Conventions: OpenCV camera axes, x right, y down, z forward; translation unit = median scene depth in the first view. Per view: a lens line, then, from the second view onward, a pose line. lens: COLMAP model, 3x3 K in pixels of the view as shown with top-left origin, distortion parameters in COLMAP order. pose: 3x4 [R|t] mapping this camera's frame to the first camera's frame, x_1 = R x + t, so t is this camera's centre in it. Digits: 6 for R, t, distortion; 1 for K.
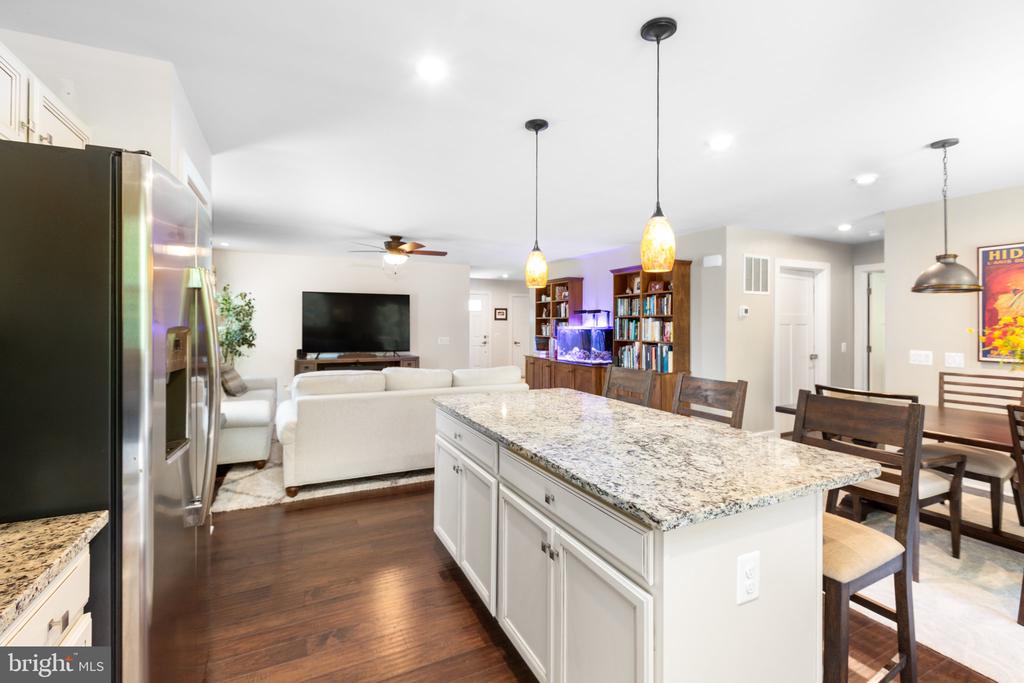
lens RADIAL K [[457.3, 0, 511.5], [0, 457.3, 319.7], [0, 0, 1]] dist [-0.001122, -0.000411]
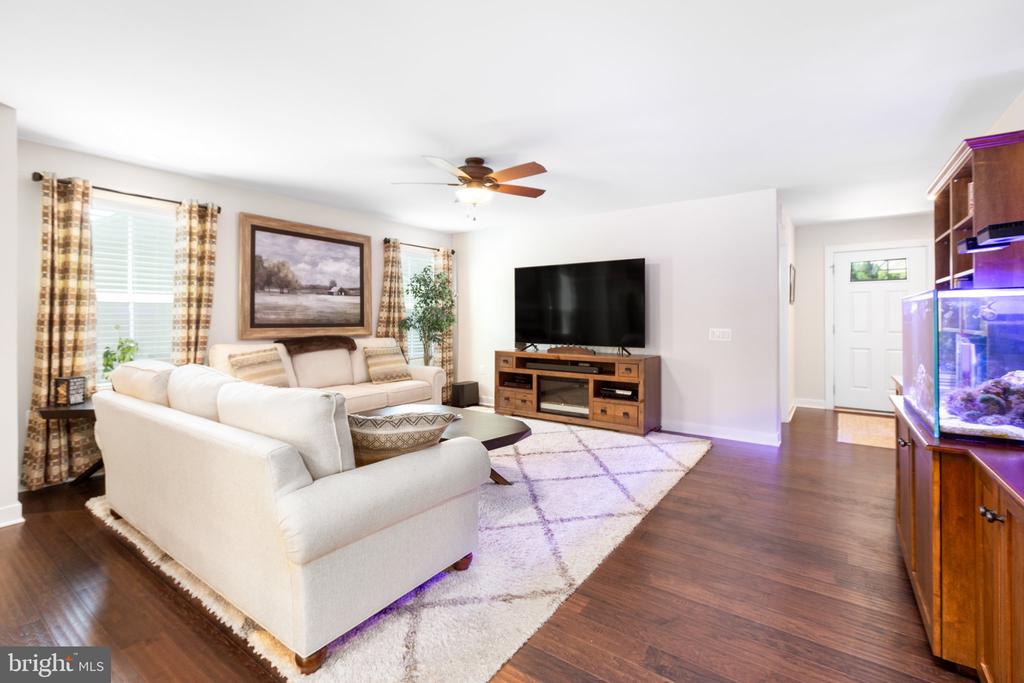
lens RADIAL K [[457.3, 0, 511.5], [0, 457.3, 319.7], [0, 0, 1]] dist [-0.001122, -0.000411]
pose [[0.481250, 0.001102, -0.876583, 0.285773], [0.009508, 0.999934, 0.006477, 0.029827], [0.876532, -0.011451, 0.481207, 0.672307]]
